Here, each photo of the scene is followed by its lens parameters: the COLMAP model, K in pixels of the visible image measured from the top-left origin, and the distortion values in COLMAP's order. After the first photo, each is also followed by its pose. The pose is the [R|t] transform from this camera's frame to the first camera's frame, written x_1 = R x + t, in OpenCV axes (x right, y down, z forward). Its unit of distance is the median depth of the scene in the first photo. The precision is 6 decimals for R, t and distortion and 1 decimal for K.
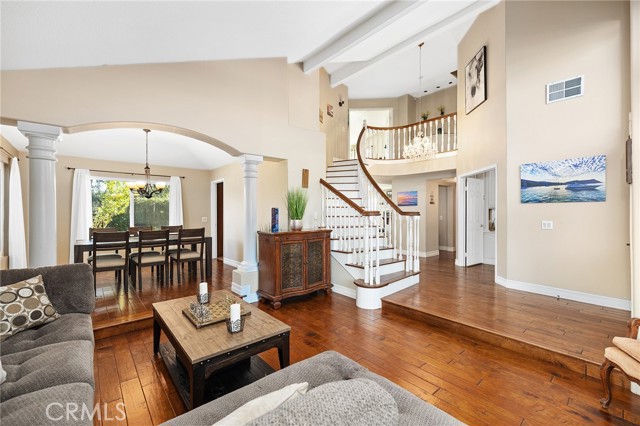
lens RADIAL K [[271.5, 0, 320.0], [0, 271.5, 213.0], [0, 0, 1]] dist [0.002062, 0.000282]
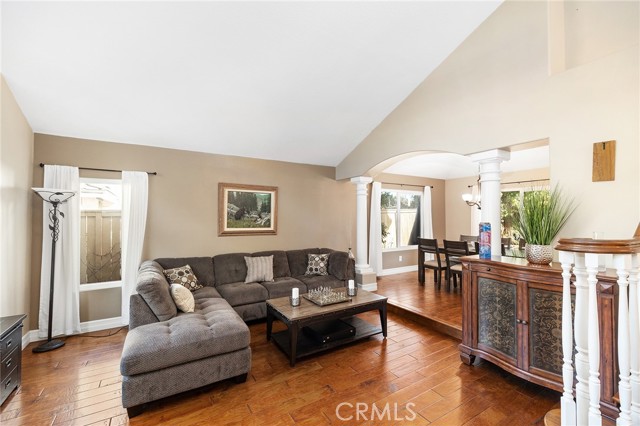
lens RADIAL K [[271.5, 0, 320.0], [0, 271.5, 213.0], [0, 0, 1]] dist [0.002062, 0.000282]
pose [[-0.159190, -0.008918, -0.987208, 0.619779], [-0.001550, 0.999960, -0.008783, -0.039311], [0.987247, 0.000132, -0.159198, 0.731043]]
